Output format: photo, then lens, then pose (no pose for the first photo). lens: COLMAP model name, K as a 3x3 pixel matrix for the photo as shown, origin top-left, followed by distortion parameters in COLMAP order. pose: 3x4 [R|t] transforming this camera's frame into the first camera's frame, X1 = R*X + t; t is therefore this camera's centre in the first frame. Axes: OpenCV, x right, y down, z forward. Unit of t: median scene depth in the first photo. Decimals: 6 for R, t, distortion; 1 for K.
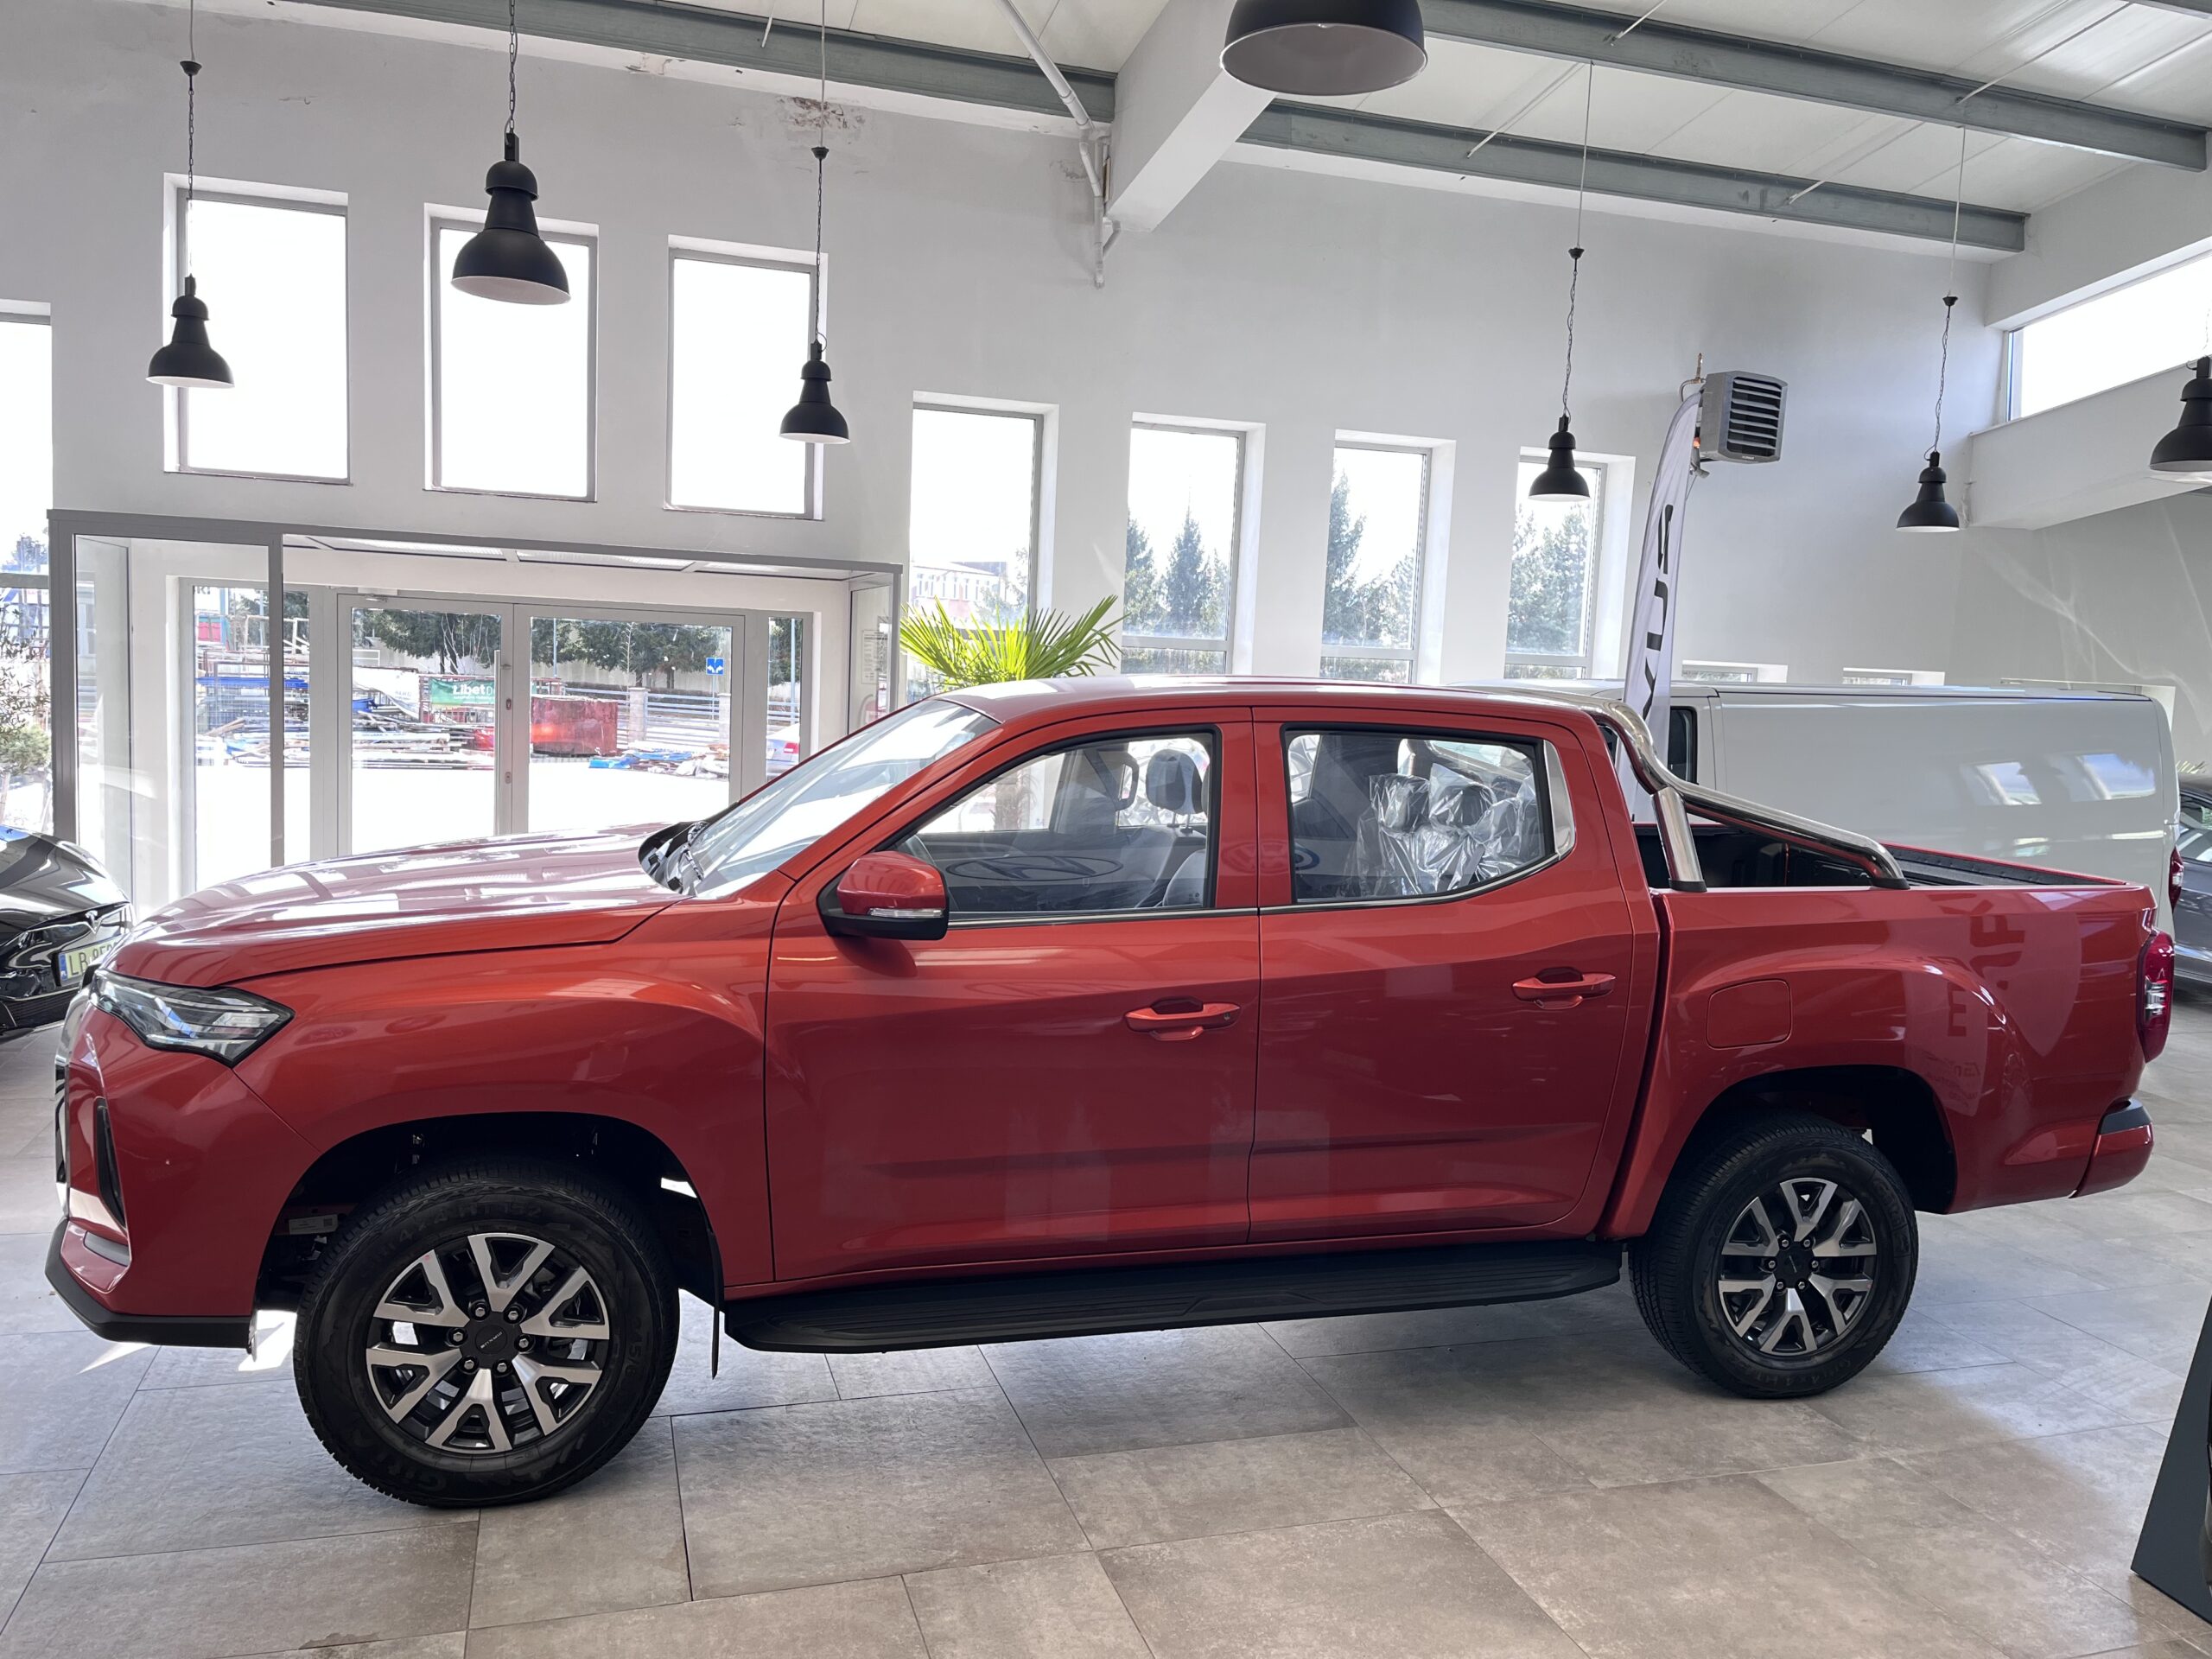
lens RADIAL K [[1667.7, 0, 1113.3], [0, 1667.7, 840.3], [0, 0, 1]] dist [0.034280, -0.000231]
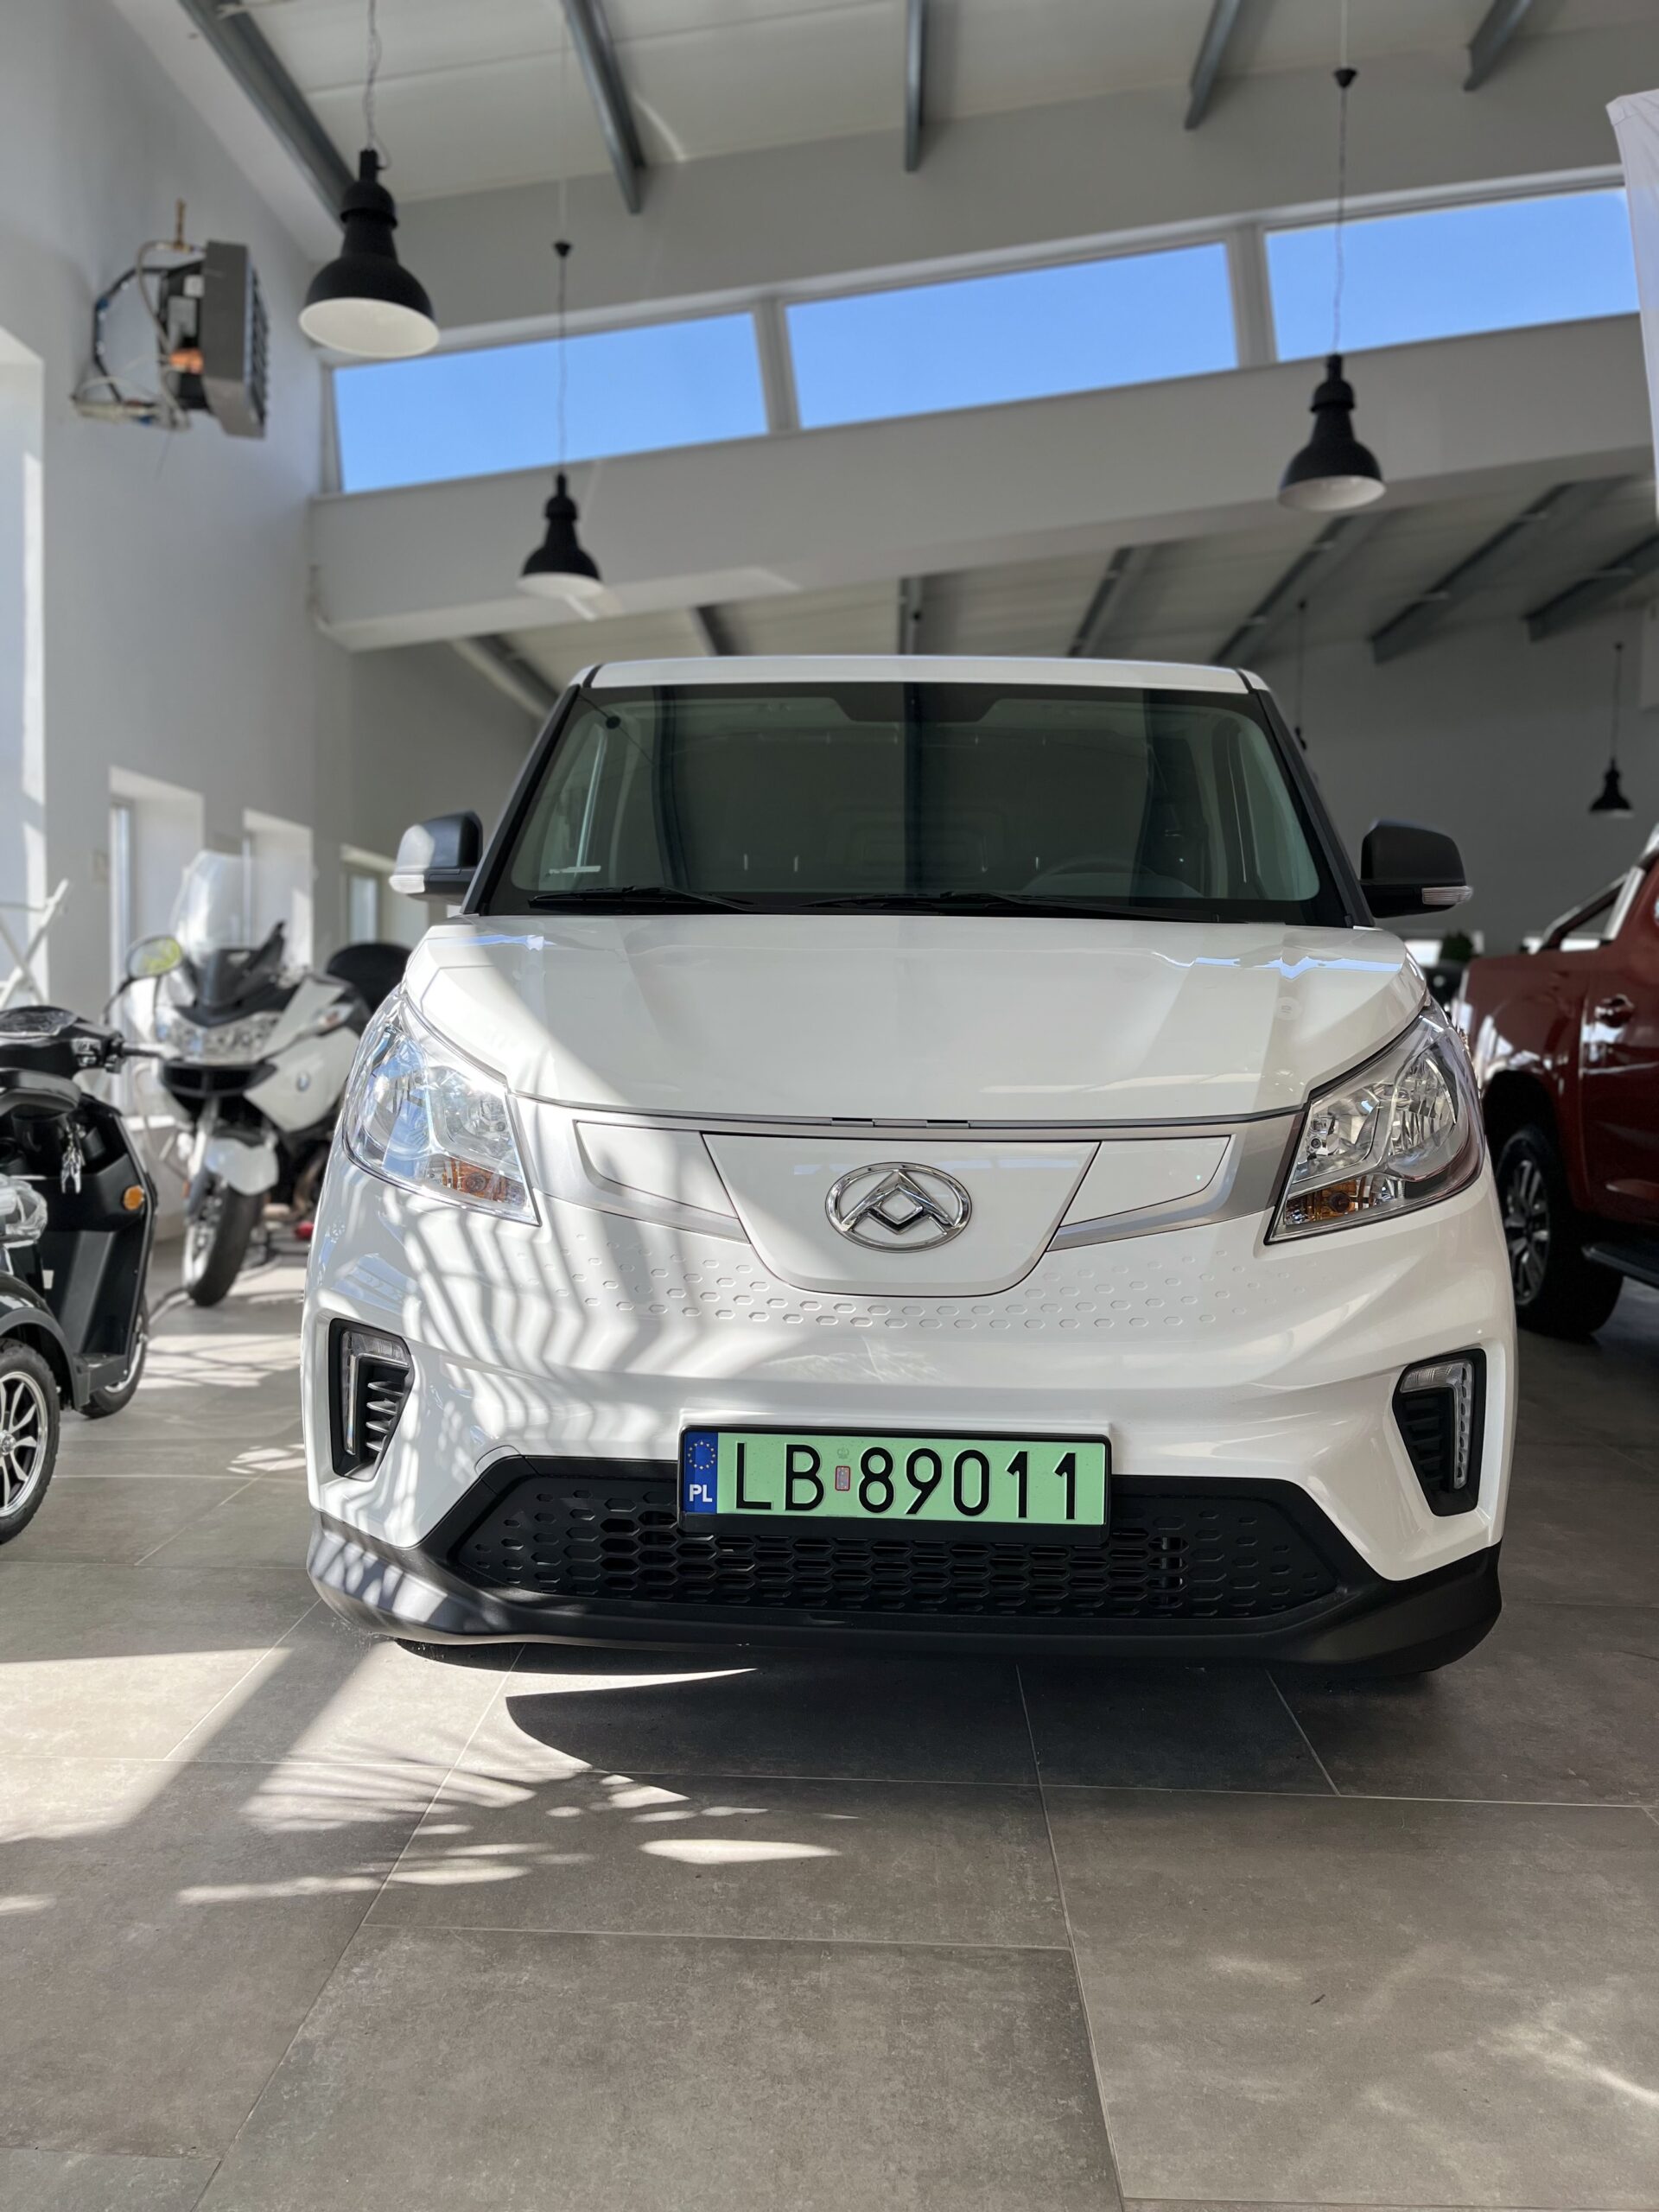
lens RADIAL K [[1673.2, 0, 829.5], [0, 1673.2, 1106.0], [0, 0, 1]] dist [0.029100, -0.008005]
pose [[0.337350, -0.083428, 0.937675, -0.152807], [0.086287, 0.994613, 0.057450, -0.002814], [-0.937417, 0.061529, 0.342731, 0.725843]]
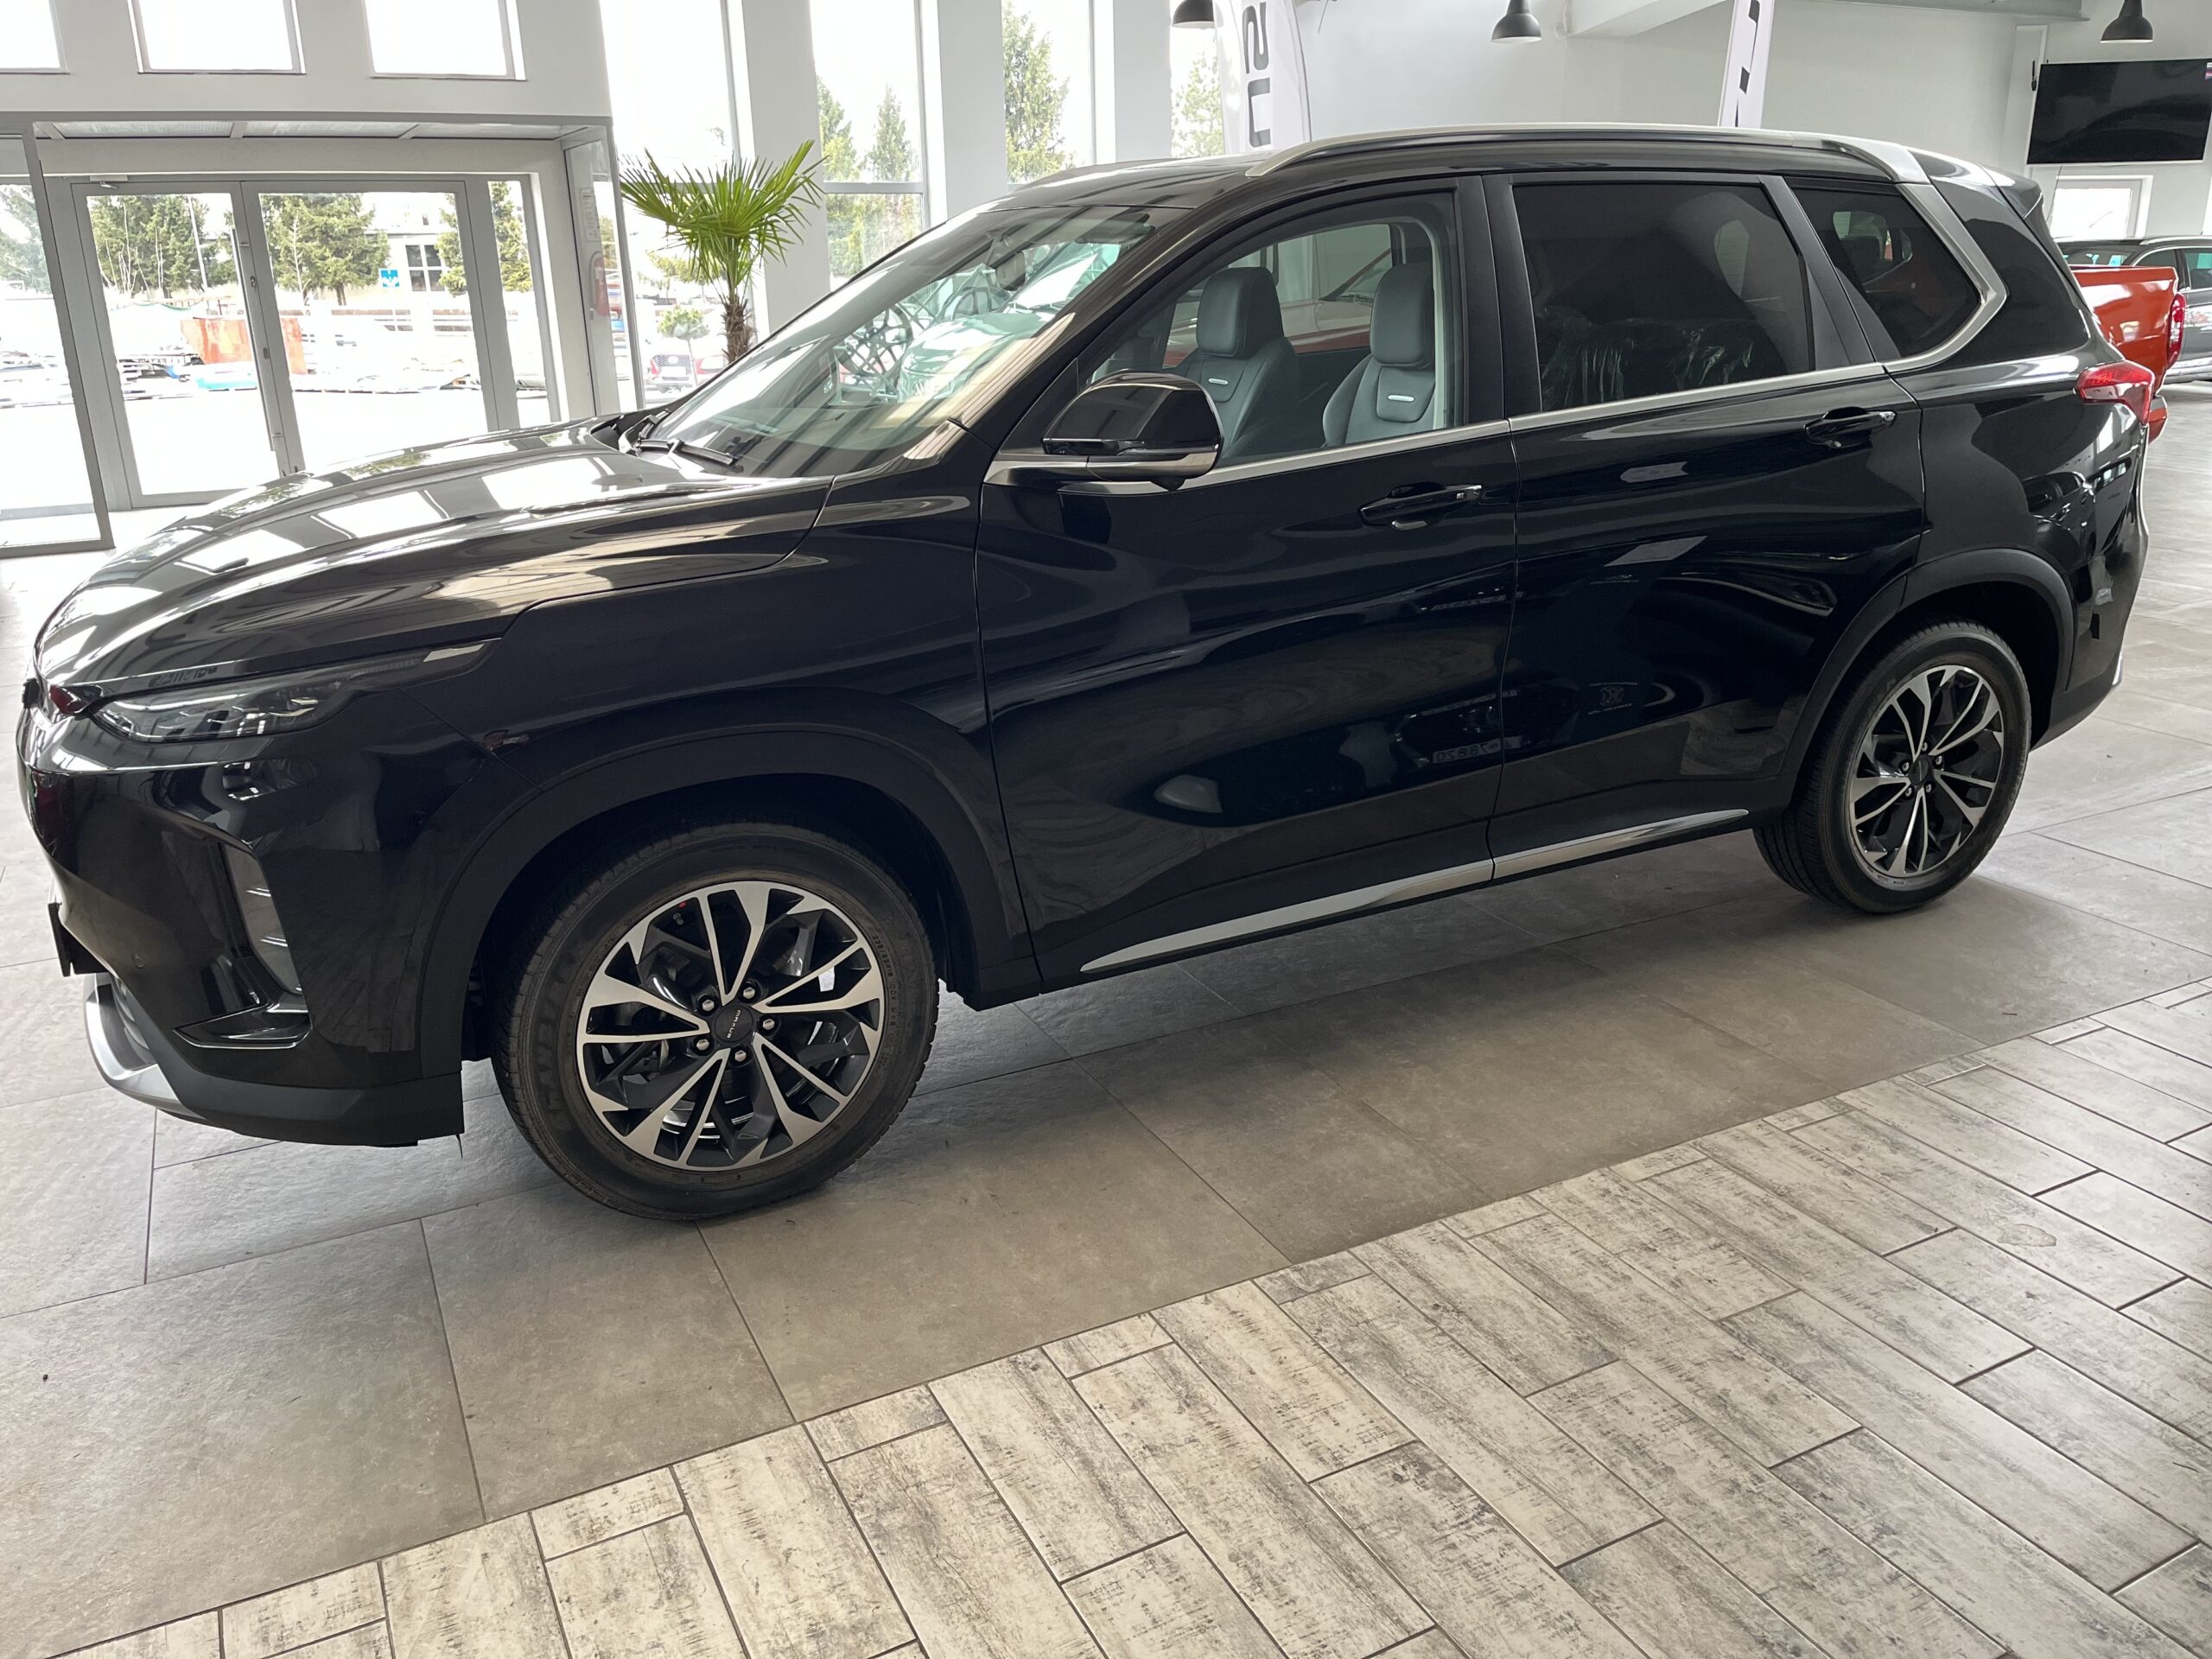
lens RADIAL K [[1648.4, 0, 1106.0], [0, 1648.4, 829.5], [0, 0, 1]] dist [0.139044, -0.190952]
pose [[0.985815, -0.109894, 0.126857, 0.001383], [0.078354, 0.969750, 0.231183, 0.053898], [-0.148425, -0.217964, 0.964604, -0.206997]]
